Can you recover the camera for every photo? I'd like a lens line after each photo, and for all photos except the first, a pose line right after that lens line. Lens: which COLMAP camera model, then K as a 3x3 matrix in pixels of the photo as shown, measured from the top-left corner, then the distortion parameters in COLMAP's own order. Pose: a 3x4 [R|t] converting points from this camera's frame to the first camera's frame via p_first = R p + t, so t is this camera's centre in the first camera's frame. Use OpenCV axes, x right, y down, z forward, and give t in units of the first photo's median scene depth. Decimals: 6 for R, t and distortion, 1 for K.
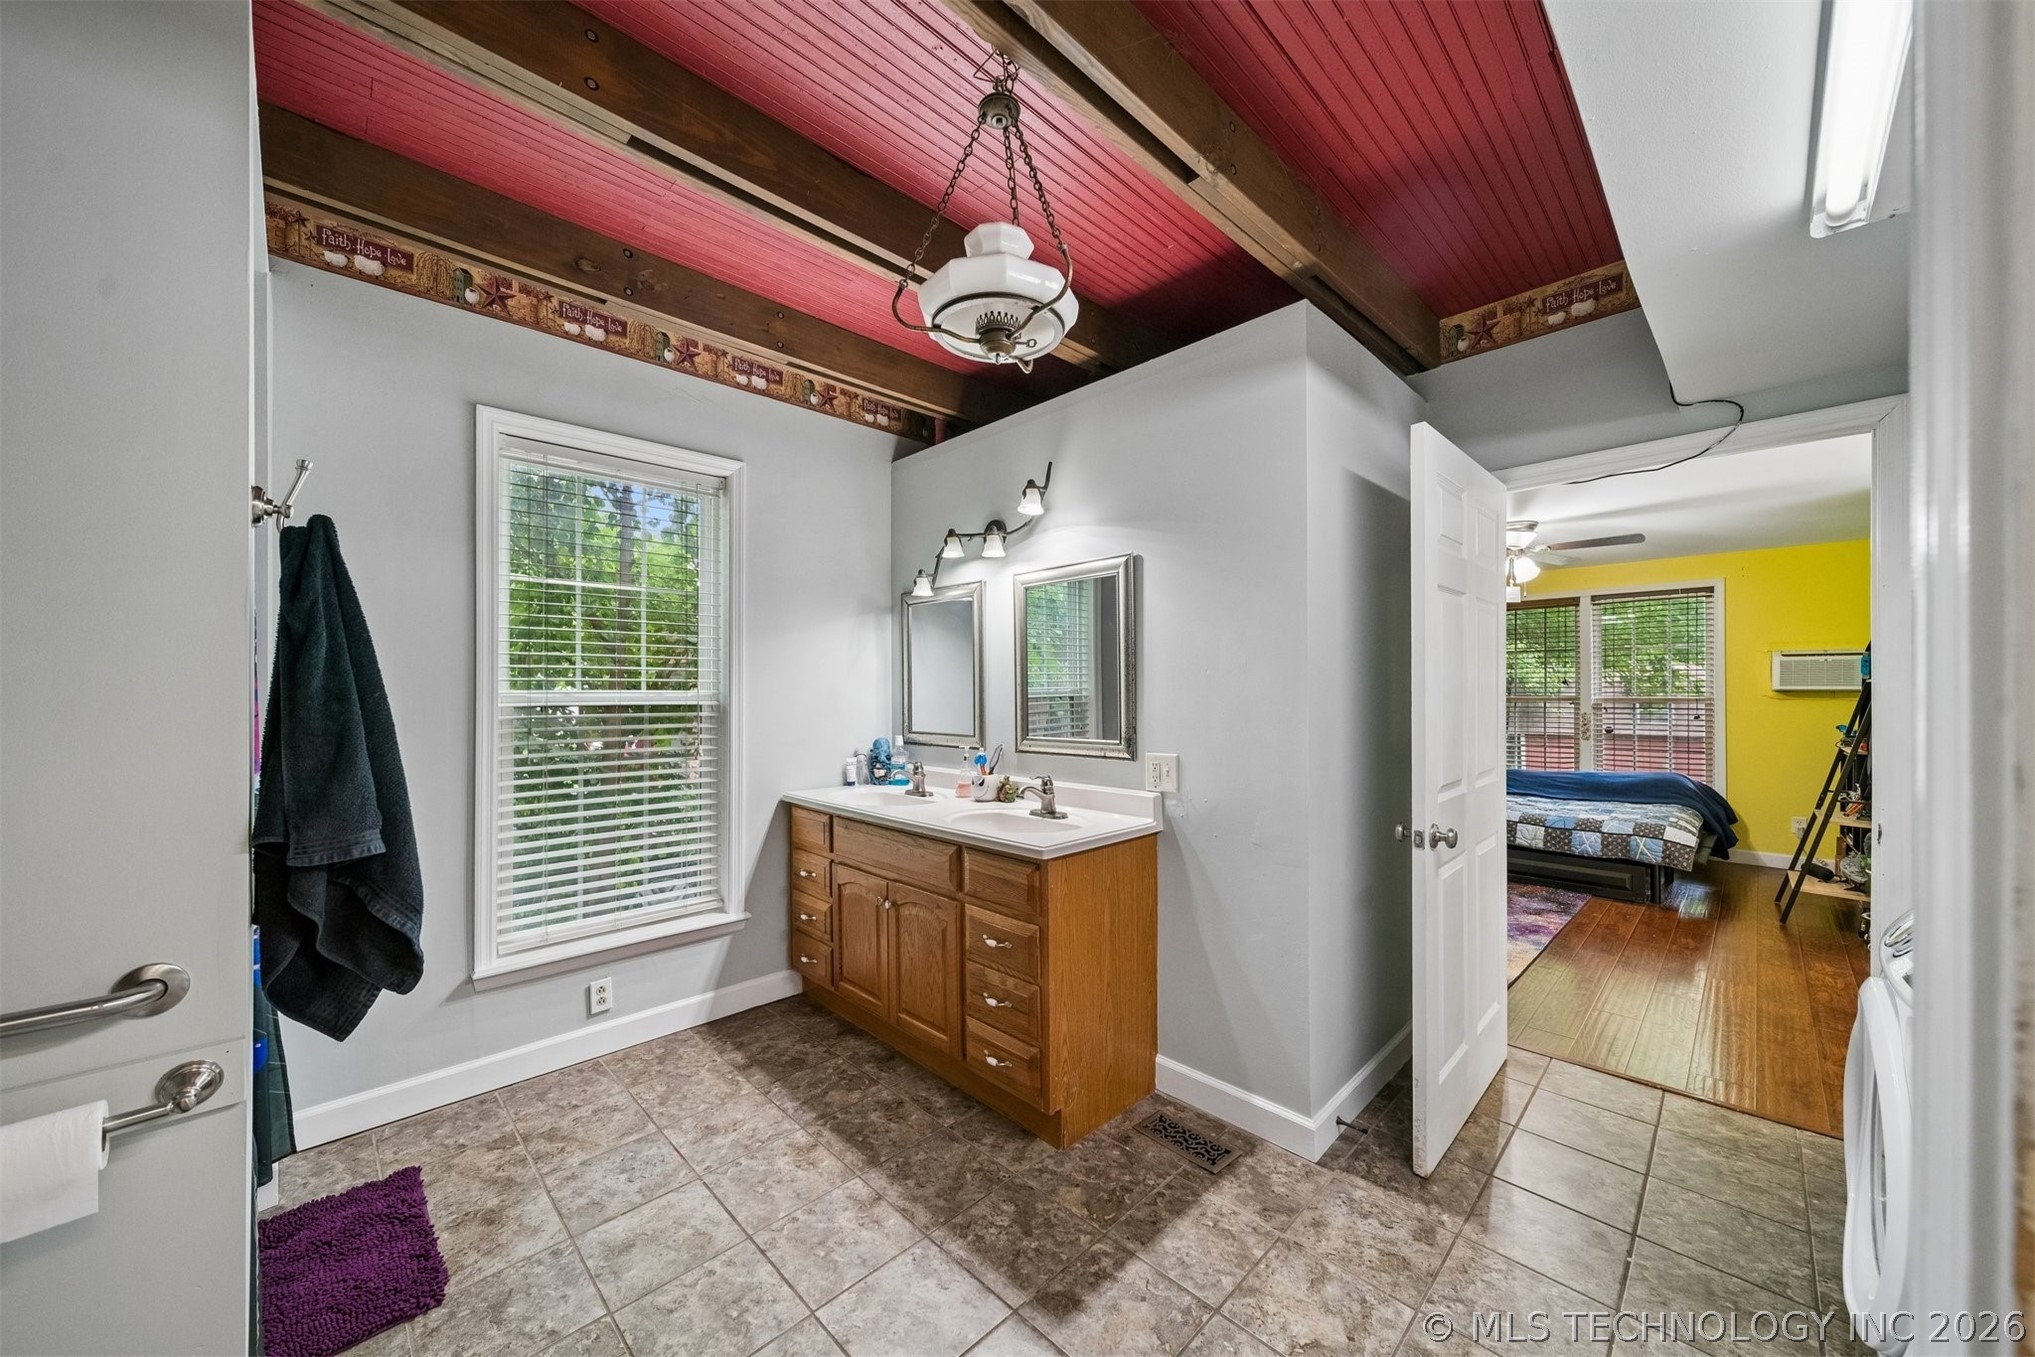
lens RADIAL K [[725.3, 0, 1030.3], [0, 725.3, 691.1], [0, 0, 1]] dist [0.004915, -0.001714]
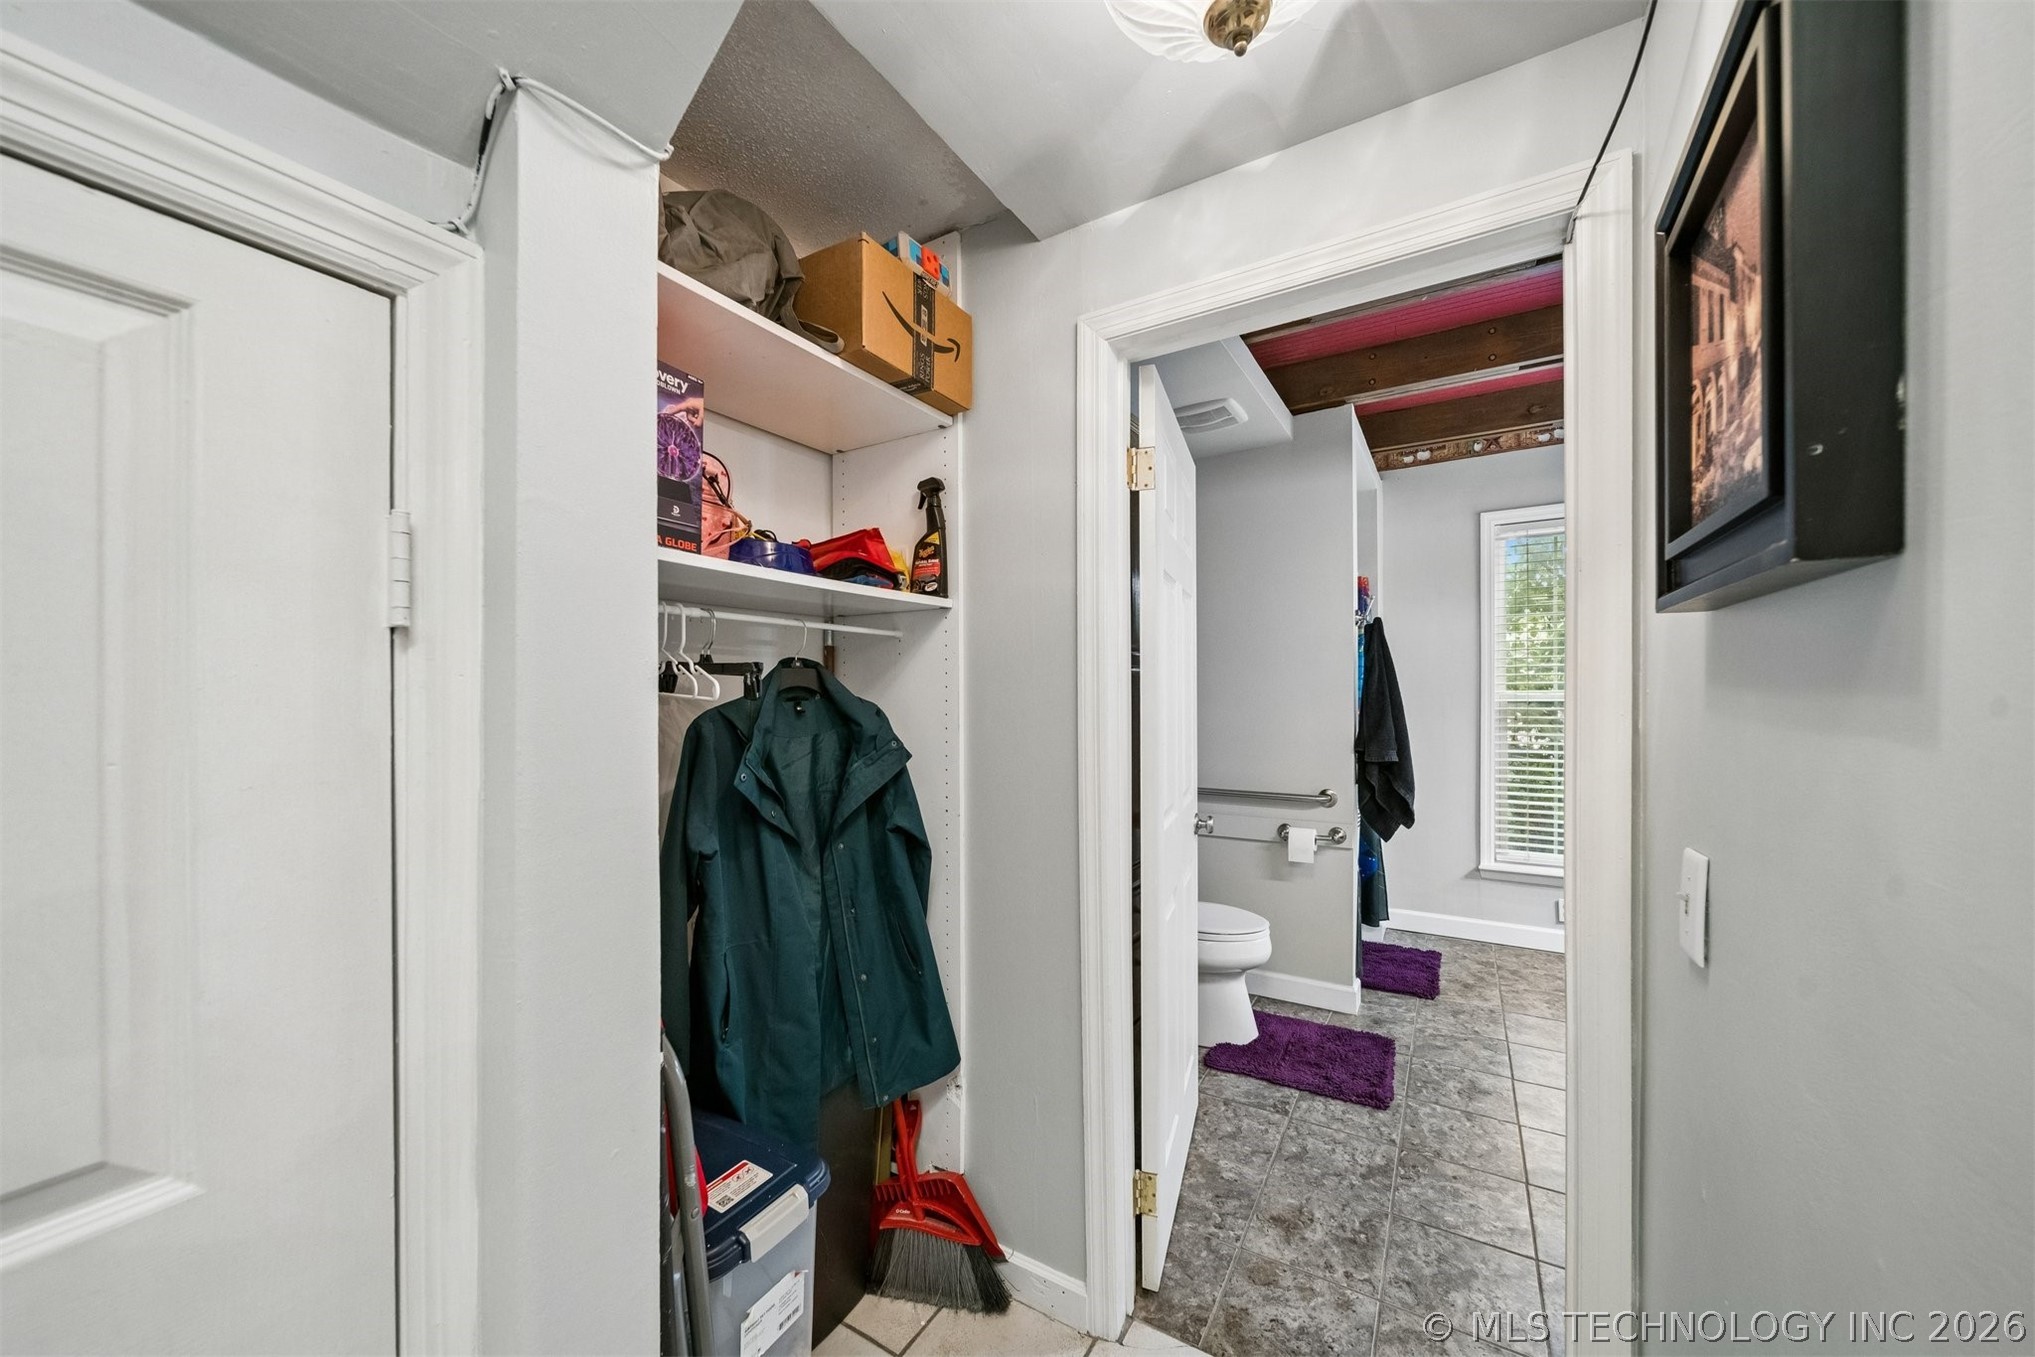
lens RADIAL K [[725.3, 0, 1021.1], [0, 725.3, 692.9], [0, 0, 1]] dist [0.004915, -0.001714]
pose [[0.233129, -0.002307, -0.972443, 0.572635], [0.002772, 0.999995, -0.001708, 0.004324], [0.972442, -0.002297, 0.233135, -0.370307]]
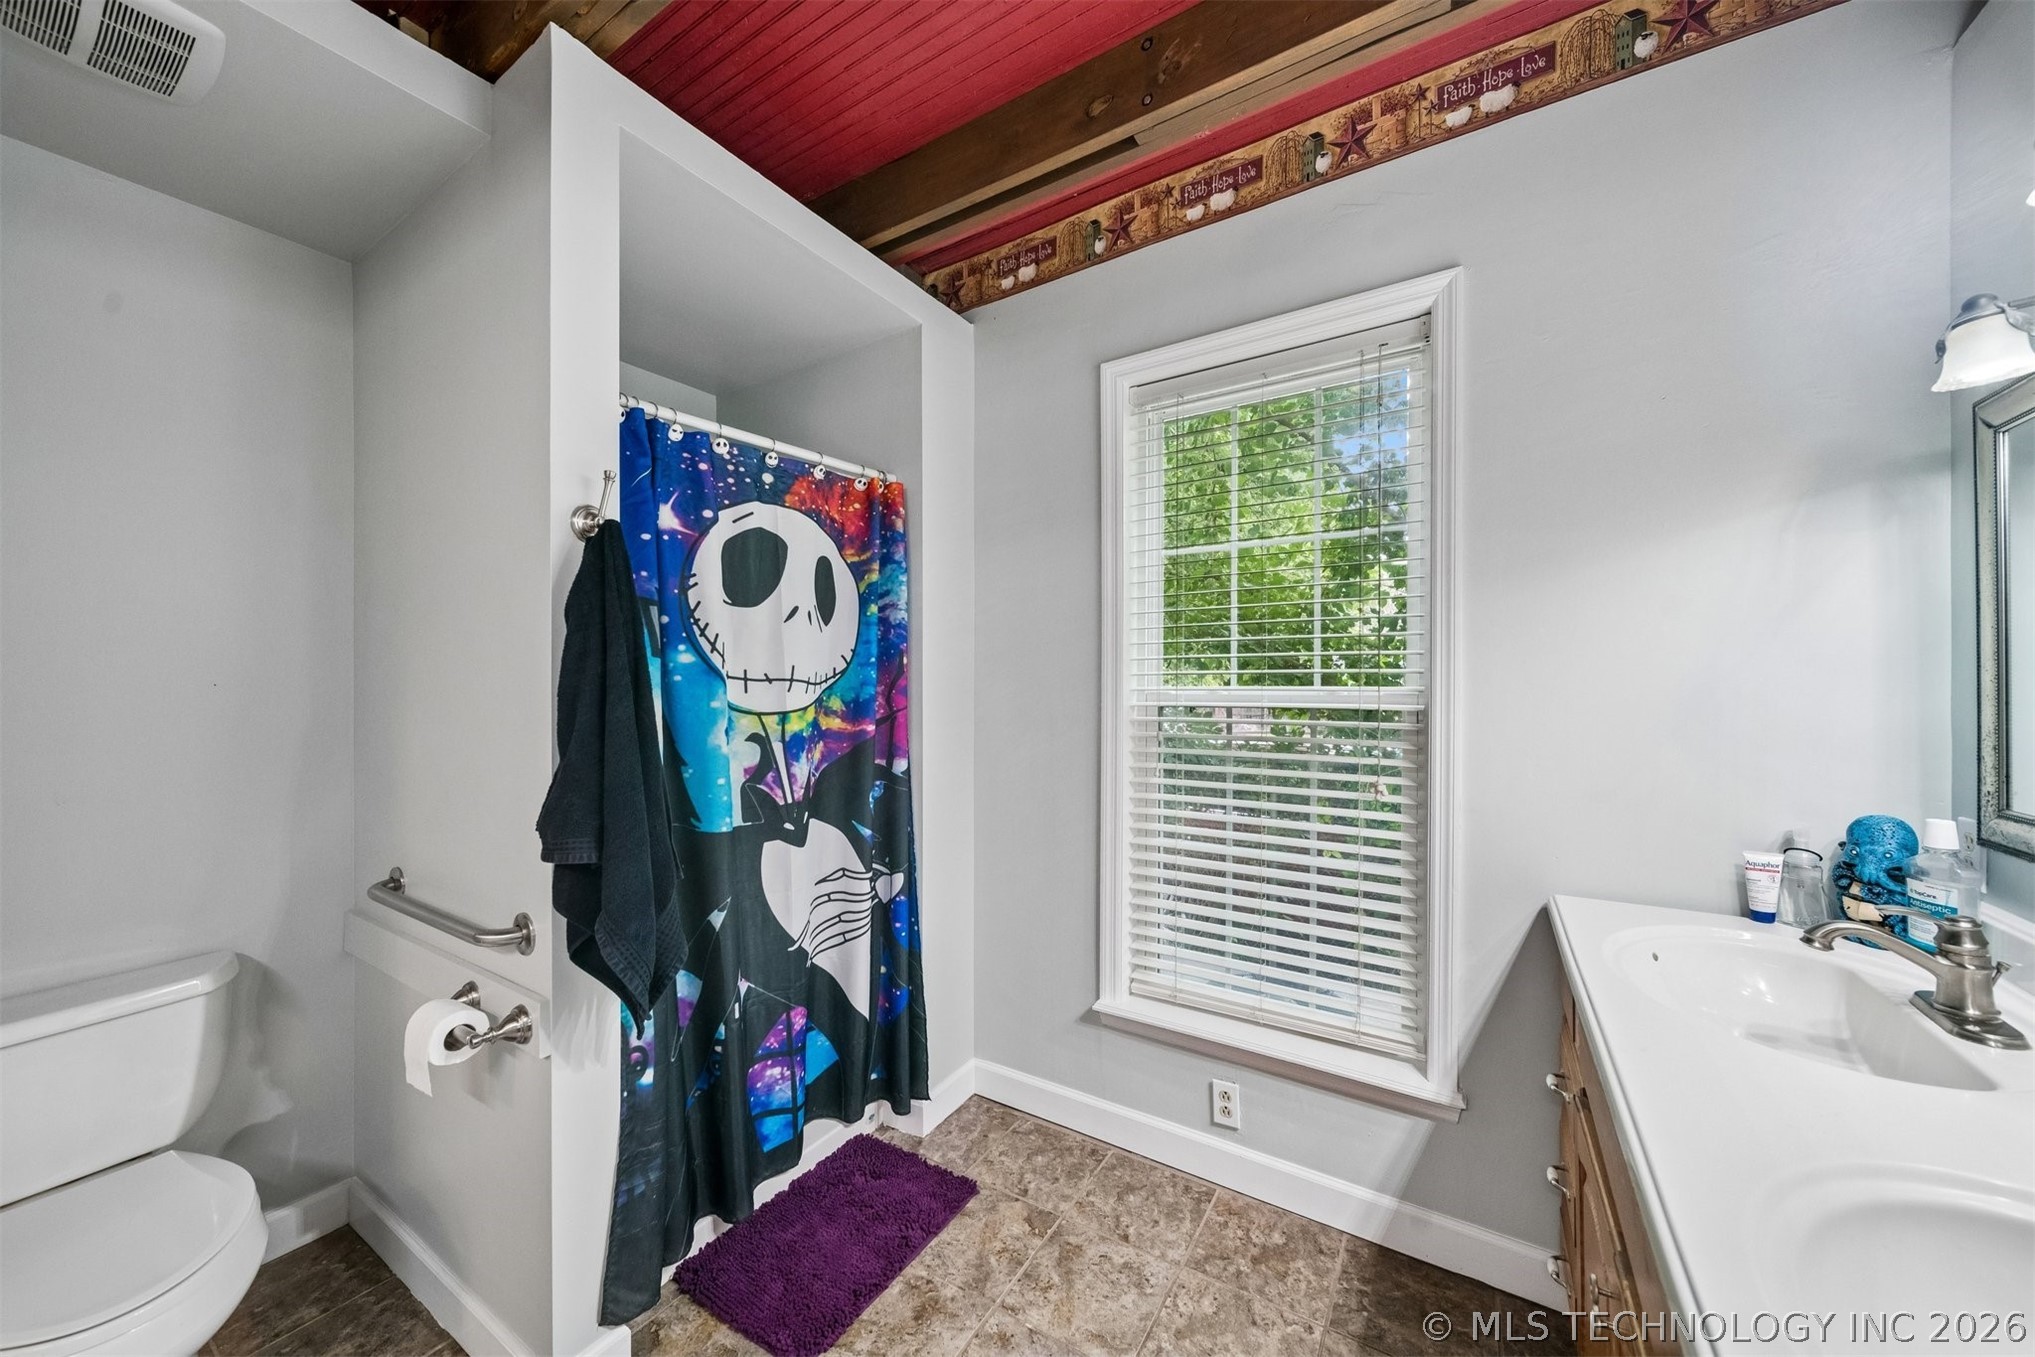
lens RADIAL K [[725.3, 0, 1019.3], [0, 725.3, 687.4], [0, 0, 1]] dist [0.004915, -0.001714]
pose [[0.220890, 0.005237, -0.975285, 0.083210], [0.002939, 0.999977, 0.006035, -0.006209], [0.975294, -0.004199, 0.220869, 0.713458]]
